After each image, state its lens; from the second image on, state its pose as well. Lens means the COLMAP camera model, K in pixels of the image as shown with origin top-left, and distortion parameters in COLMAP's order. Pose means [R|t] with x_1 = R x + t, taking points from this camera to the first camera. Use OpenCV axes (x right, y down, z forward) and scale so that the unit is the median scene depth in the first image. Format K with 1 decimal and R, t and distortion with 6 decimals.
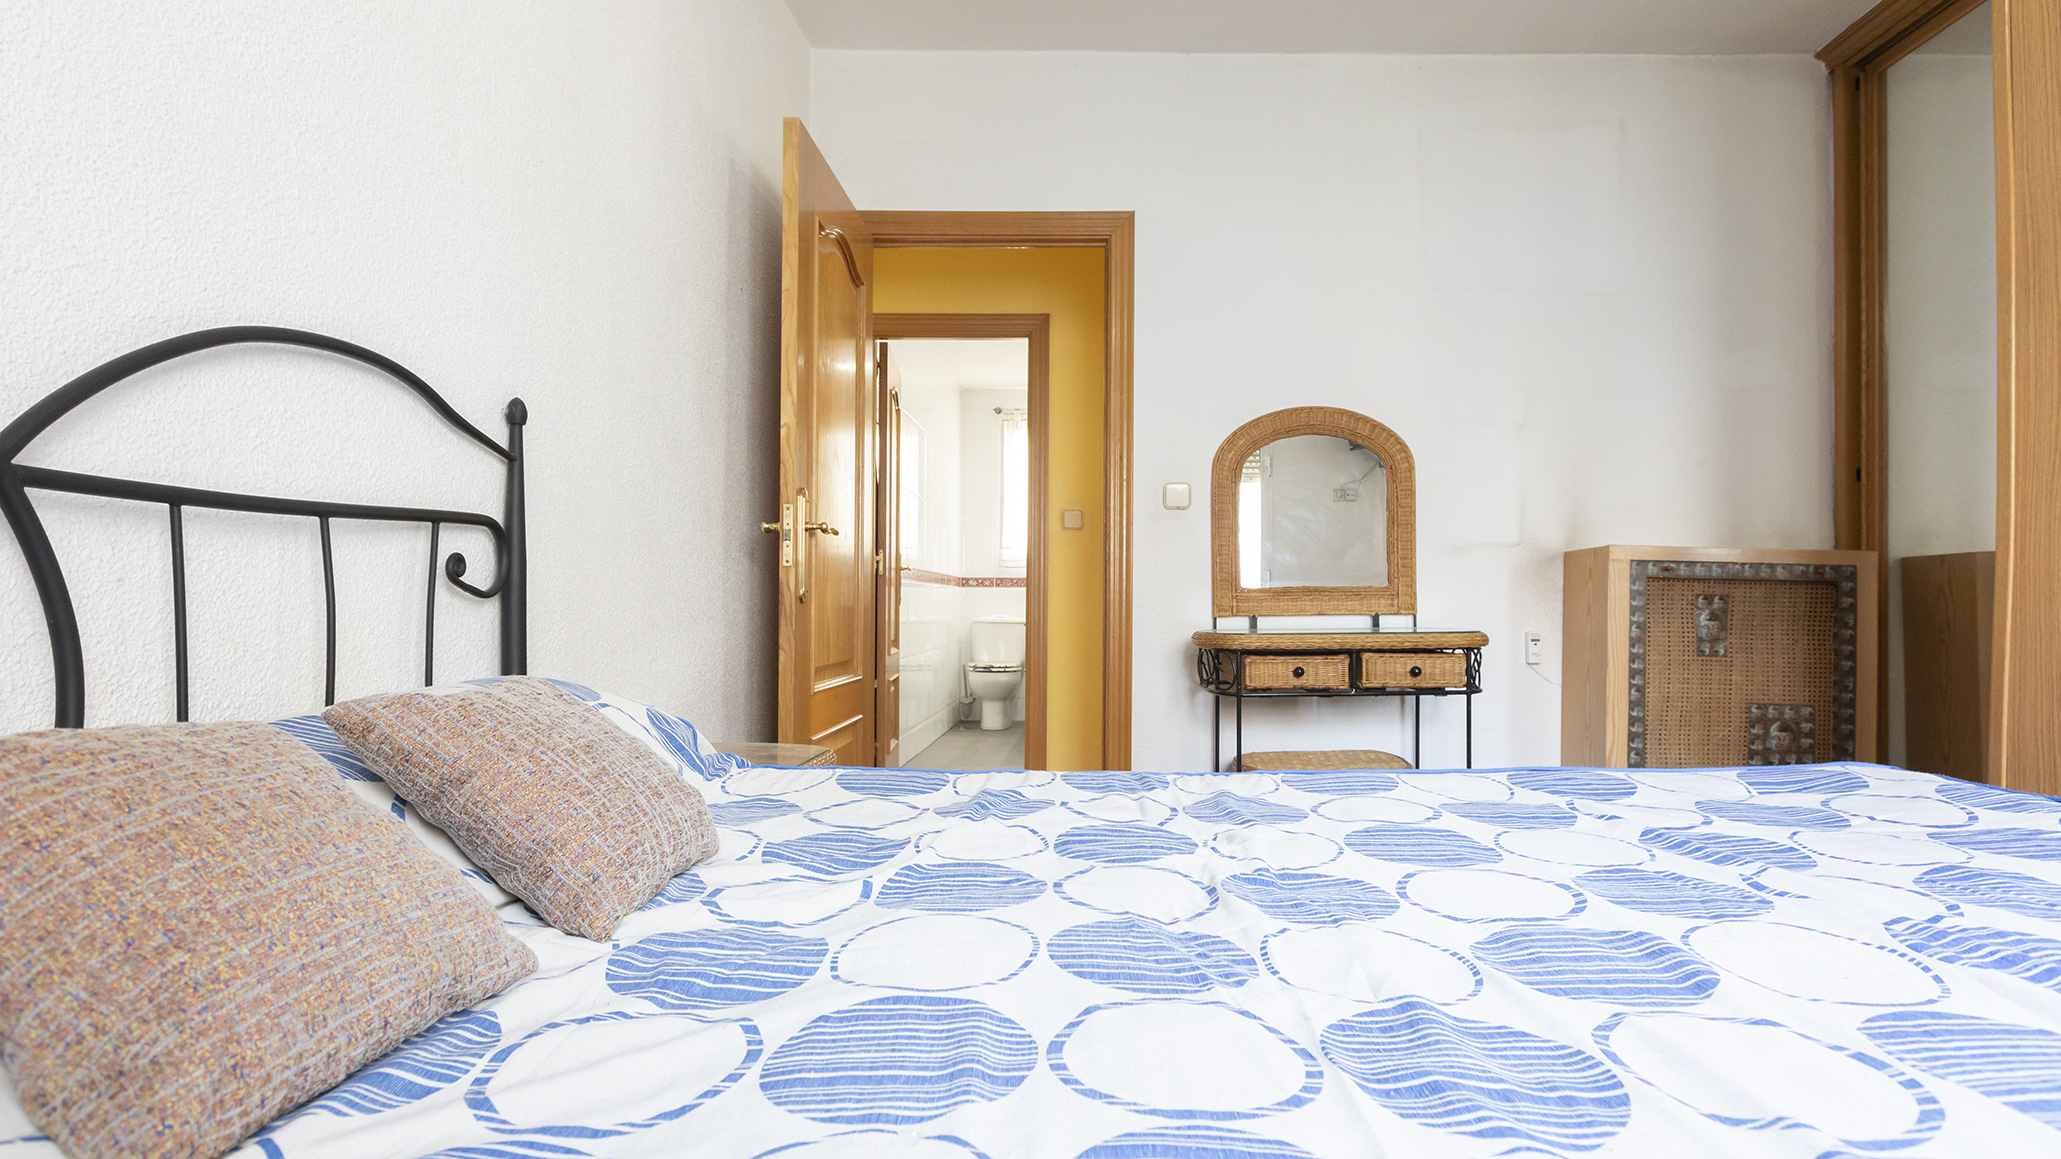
lens RADIAL K [[1063.7, 0, 1030.6], [0, 1063.7, 603.1], [0, 0, 1]] dist [-0.006147, -0.000056]
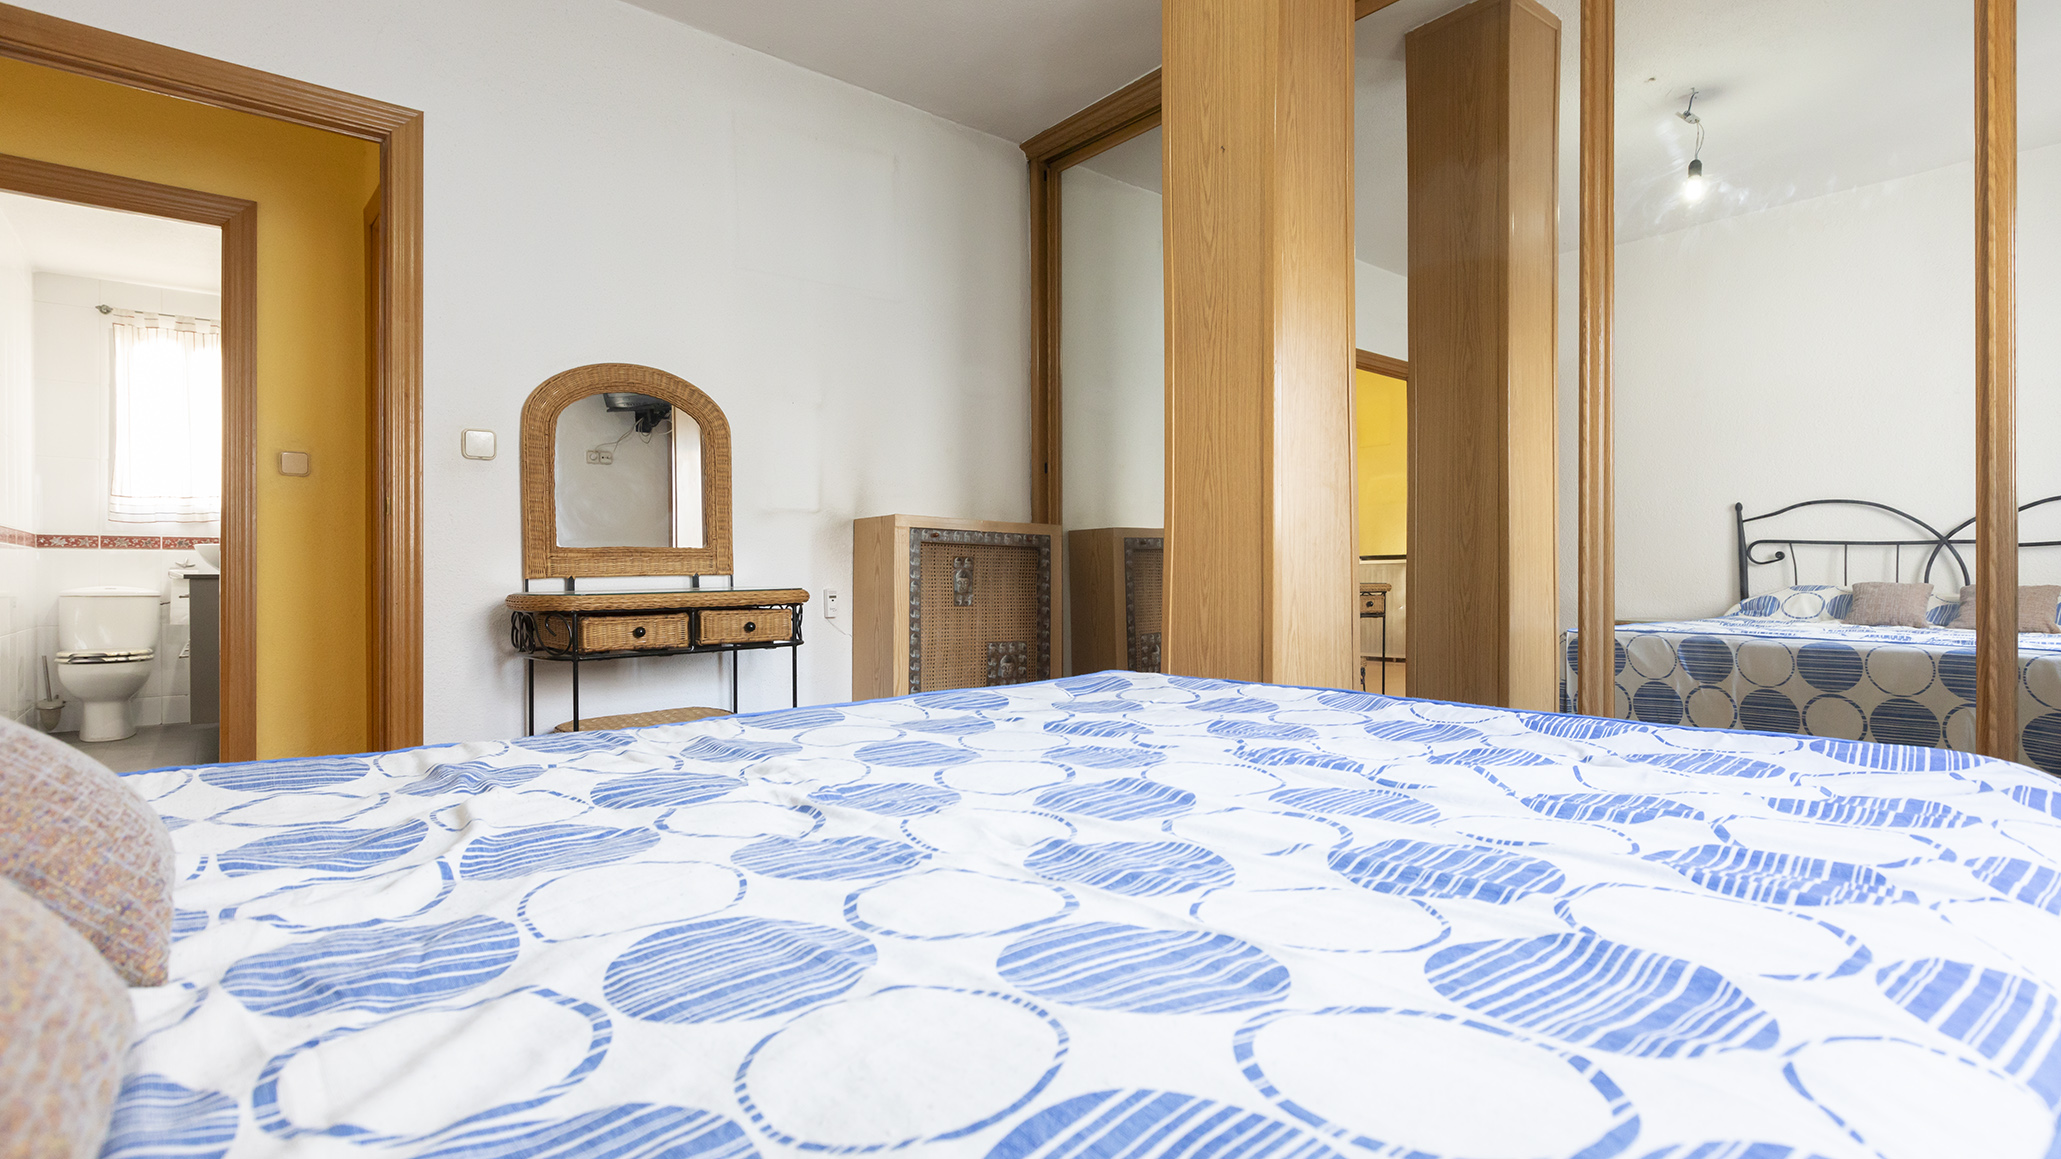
lens RADIAL K [[1106.2, 0, 1030.5], [0, 1106.2, 579.5], [0, 0, 1]] dist [-0.003411, -0.000810]
pose [[0.719170, -0.006569, 0.694803, -0.204435], [0.005100, 0.999978, 0.004175, 0.013736], [-0.694815, 0.000541, 0.719188, 0.007195]]
